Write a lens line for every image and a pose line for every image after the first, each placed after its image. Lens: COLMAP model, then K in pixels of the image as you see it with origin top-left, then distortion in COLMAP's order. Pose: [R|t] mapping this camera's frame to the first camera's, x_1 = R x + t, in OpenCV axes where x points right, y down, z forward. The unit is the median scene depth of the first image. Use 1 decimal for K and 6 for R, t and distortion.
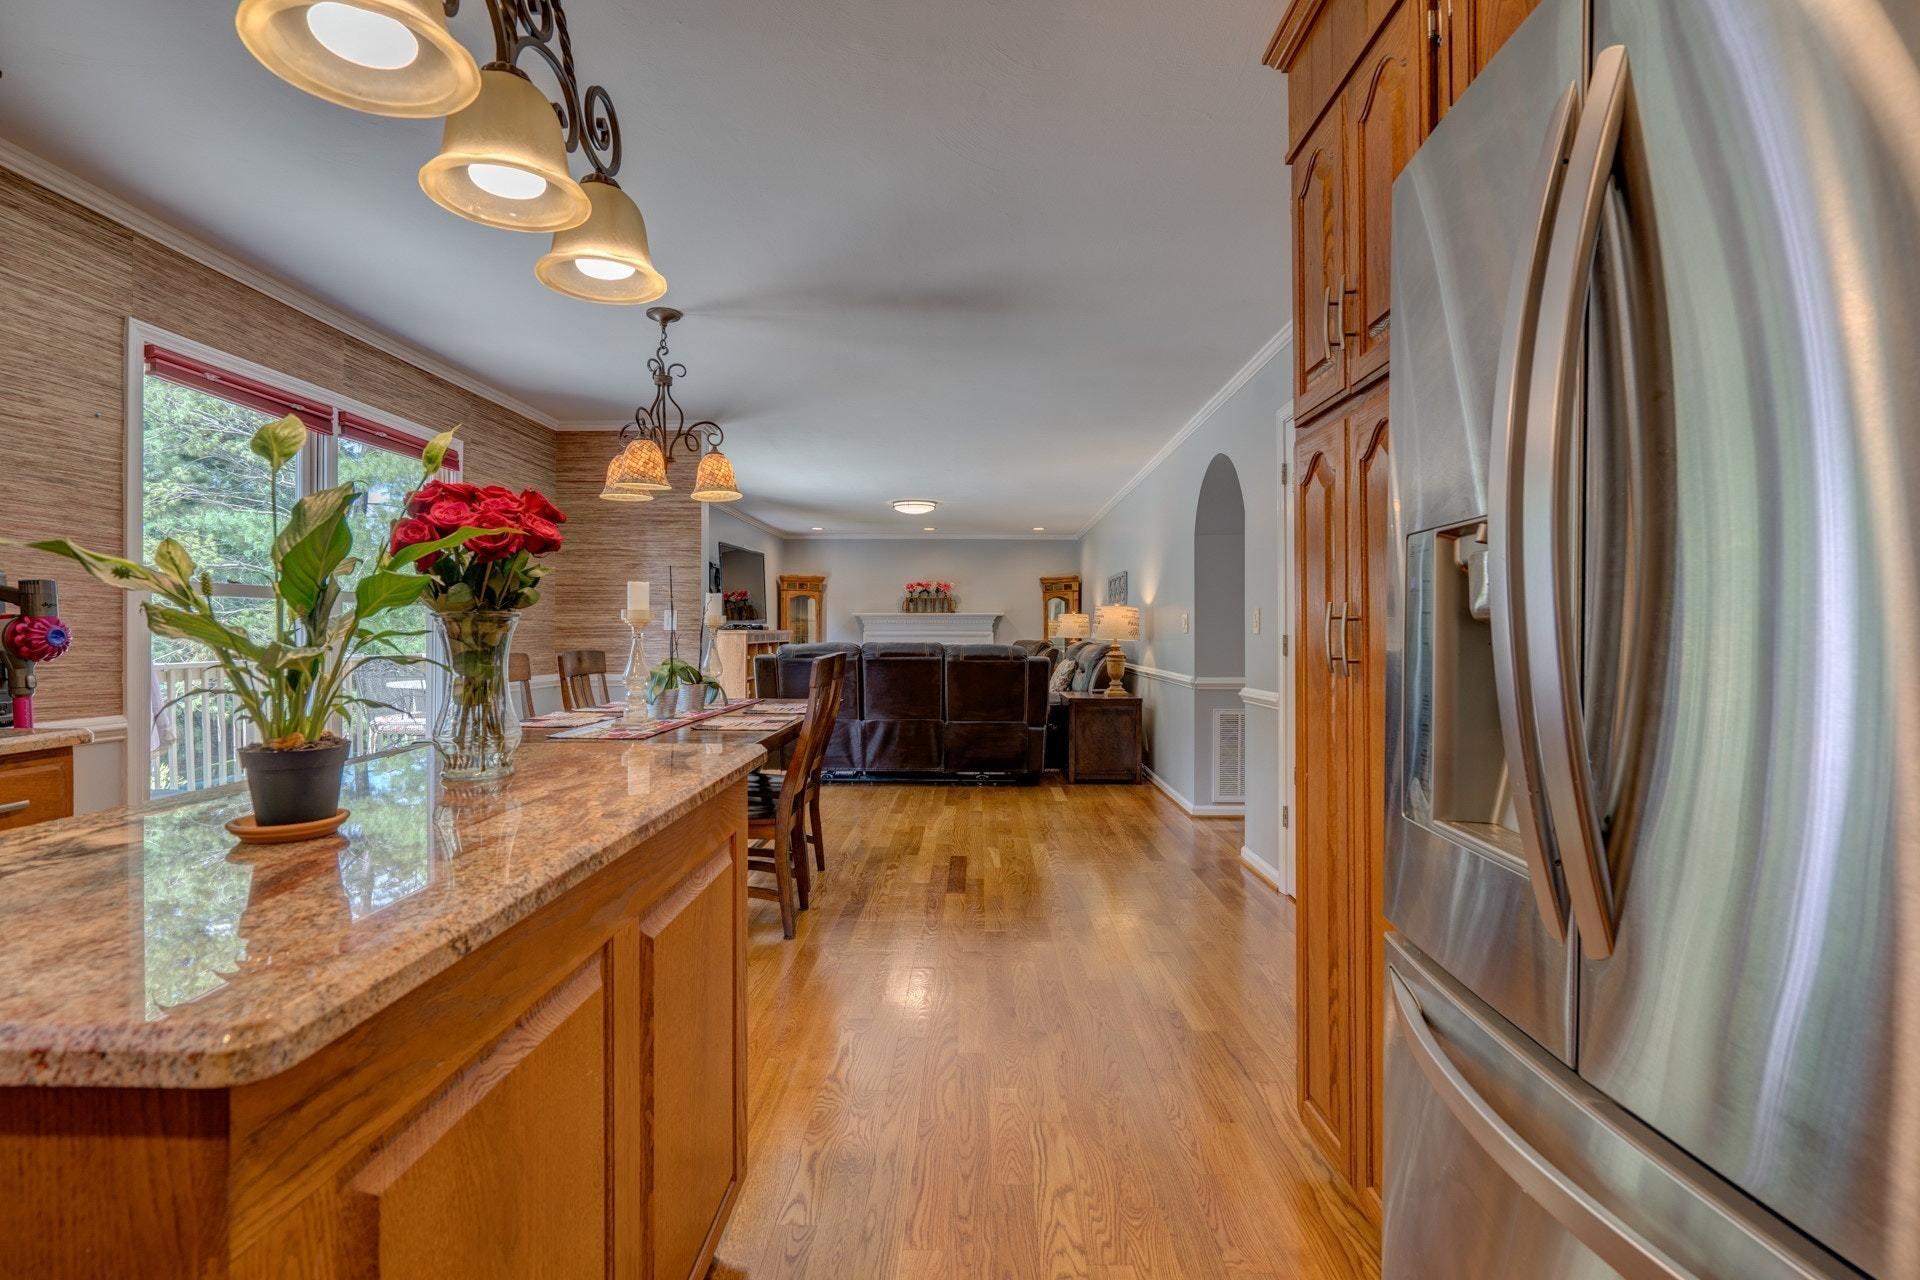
lens RADIAL K [[883.5, 0, 961.2], [0, 883.5, 636.0], [0, 0, 1]] dist [-0.004358, 0.001809]
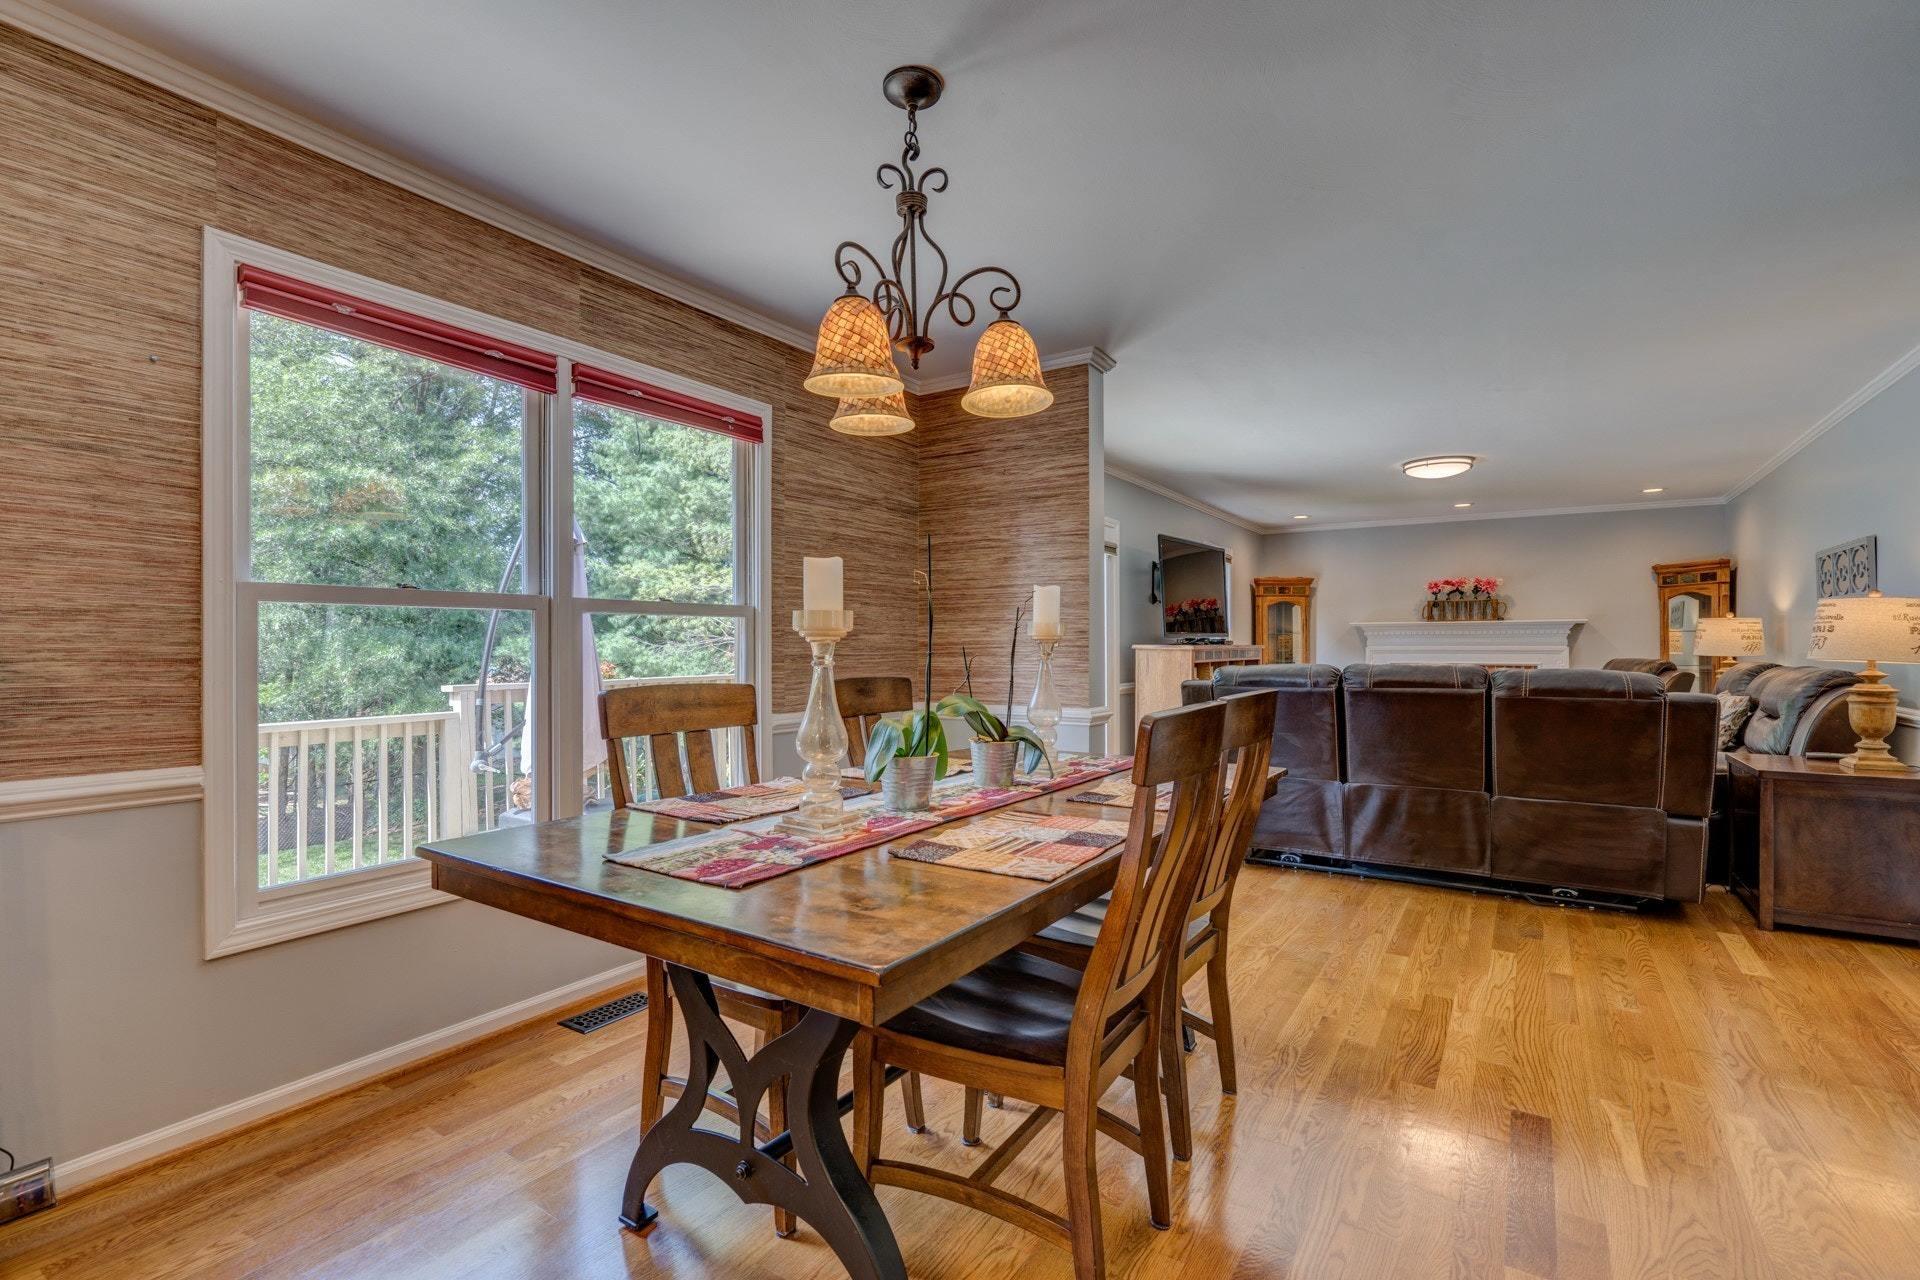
lens RADIAL K [[883.5, 0, 954.9], [0, 883.5, 644.7], [0, 0, 1]] dist [-0.004358, 0.001809]
pose [[0.847354, -0.002727, -0.531022, -0.011705], [-0.000409, 0.999983, -0.005789, -0.004193], [0.531029, 0.005123, 0.847338, 0.383430]]
